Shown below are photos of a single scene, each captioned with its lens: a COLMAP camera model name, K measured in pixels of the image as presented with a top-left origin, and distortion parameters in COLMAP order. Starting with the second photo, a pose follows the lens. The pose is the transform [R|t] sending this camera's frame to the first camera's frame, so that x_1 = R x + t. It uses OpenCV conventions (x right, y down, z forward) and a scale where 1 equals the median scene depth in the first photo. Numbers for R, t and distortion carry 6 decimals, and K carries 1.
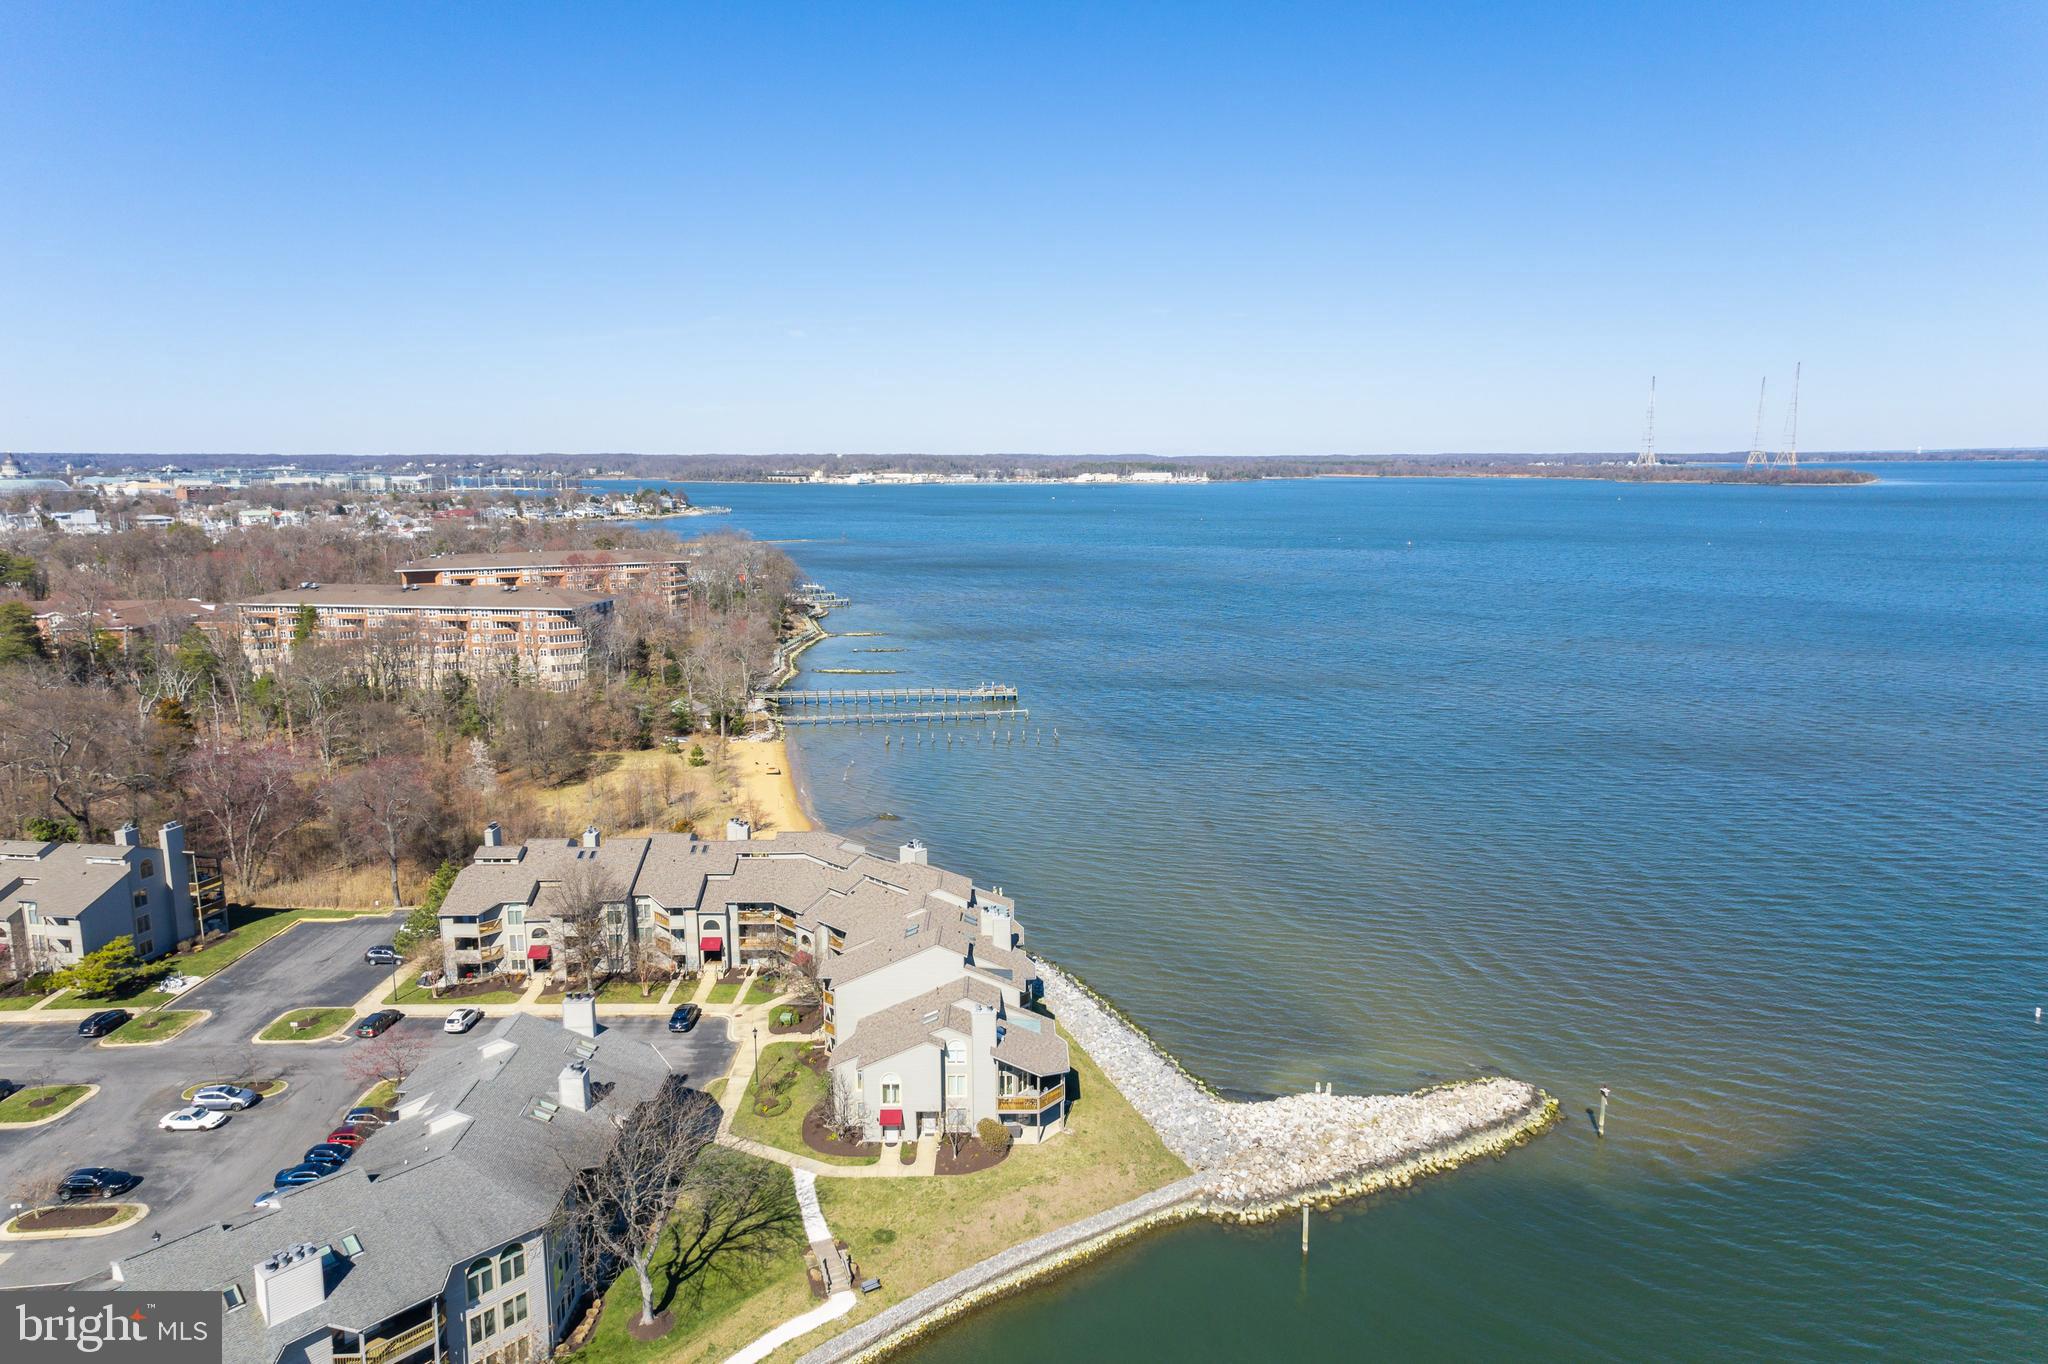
lens RADIAL K [[1308.6, 0, 1024.0], [0, 1308.6, 682.0], [0, 0, 1]] dist [0.002259, 0.061302]
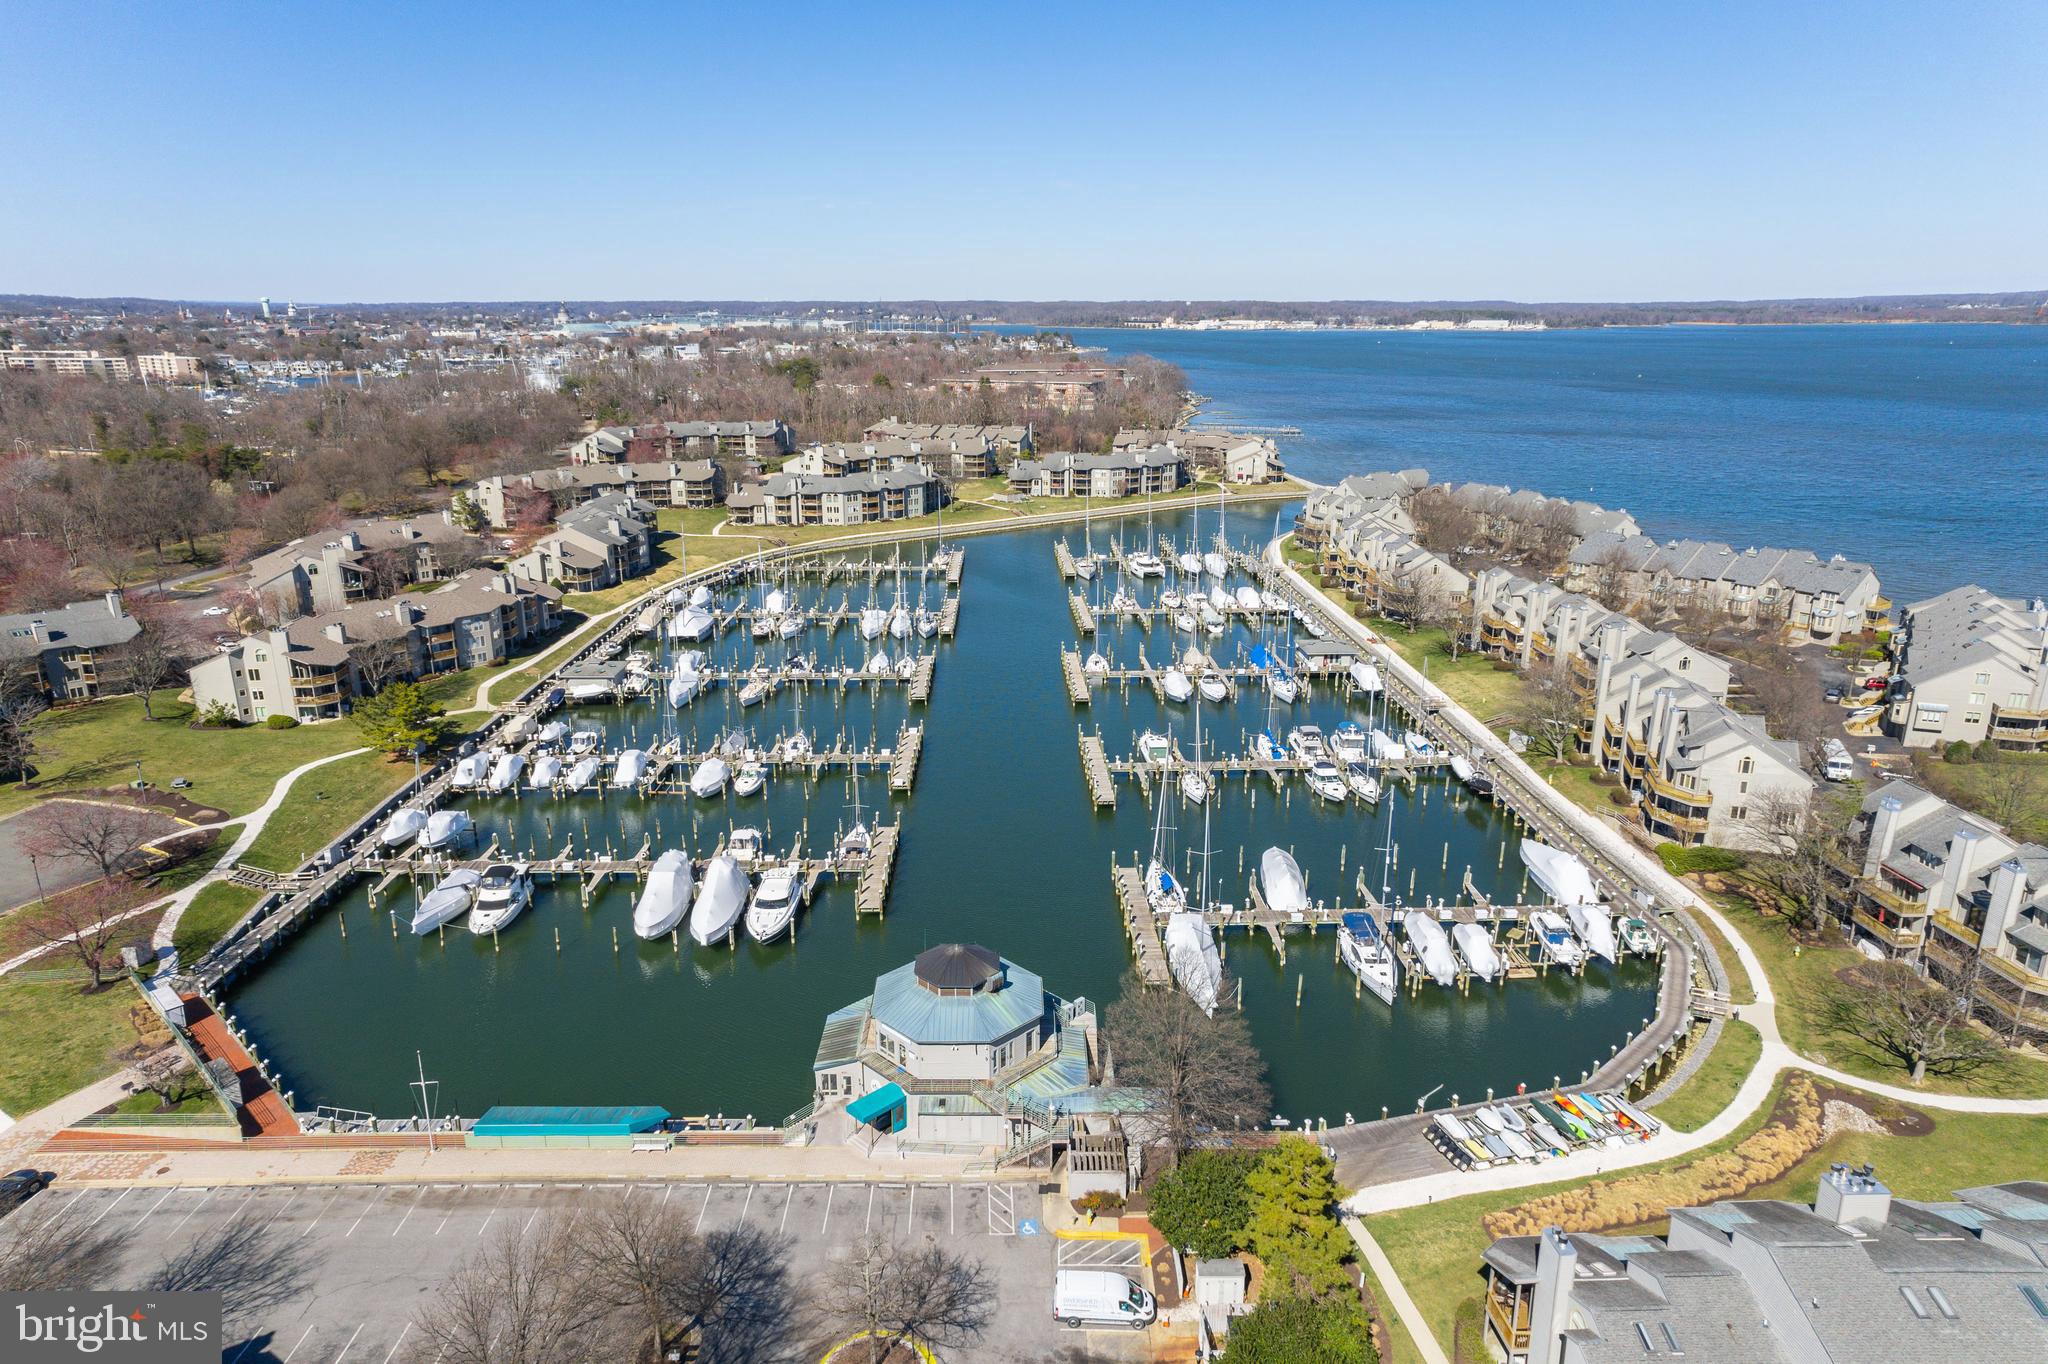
lens RADIAL K [[1308.6, 0, 1024.0], [0, 1308.6, 682.0], [0, 0, 1]] dist [0.002259, 0.061302]
pose [[0.968097, 0.071935, -0.240027, 0.010433], [-0.044762, 0.992146, 0.116806, 0.019436], [0.246544, -0.102335, 0.963713, -0.121250]]
